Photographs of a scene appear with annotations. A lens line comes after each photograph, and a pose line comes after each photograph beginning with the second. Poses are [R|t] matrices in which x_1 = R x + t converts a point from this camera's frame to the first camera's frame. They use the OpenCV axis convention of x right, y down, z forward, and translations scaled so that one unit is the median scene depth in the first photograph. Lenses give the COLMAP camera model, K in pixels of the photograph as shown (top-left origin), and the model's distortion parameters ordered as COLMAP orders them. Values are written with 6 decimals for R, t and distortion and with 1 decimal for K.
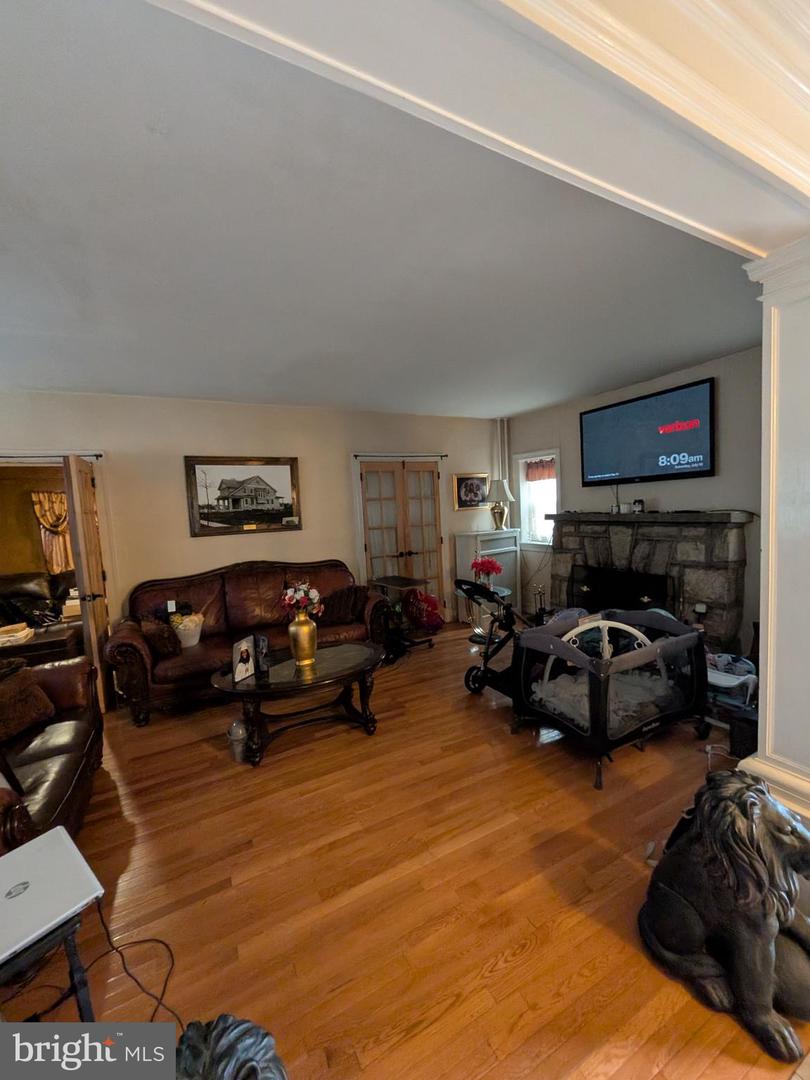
lens RADIAL K [[430.1, 0, 406.2], [0, 430.1, 540.0], [0, 0, 1]] dist [0.001701, 0.000179]
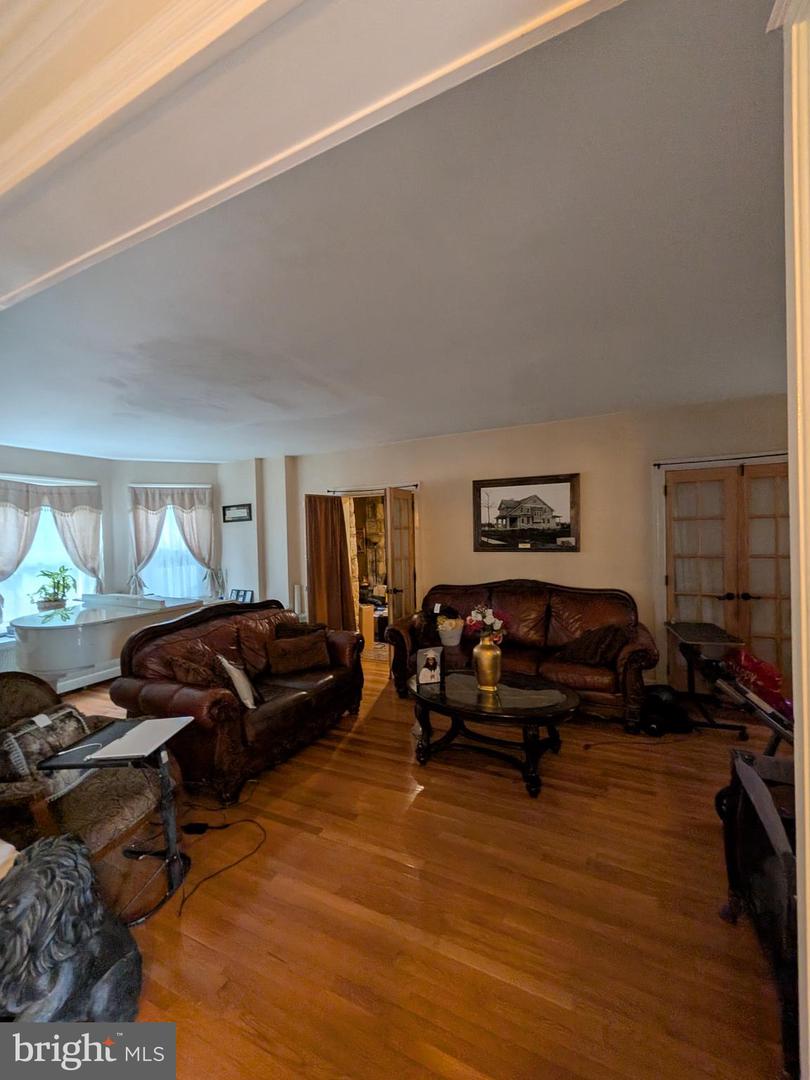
lens RADIAL K [[430.1, 0, 403.4], [0, 430.1, 540.5], [0, 0, 1]] dist [0.001701, 0.000179]
pose [[0.595530, 0.049466, -0.801809, 0.292382], [-0.072081, 0.997367, 0.007994, -0.031243], [0.800093, 0.053035, 0.597527, 0.170896]]
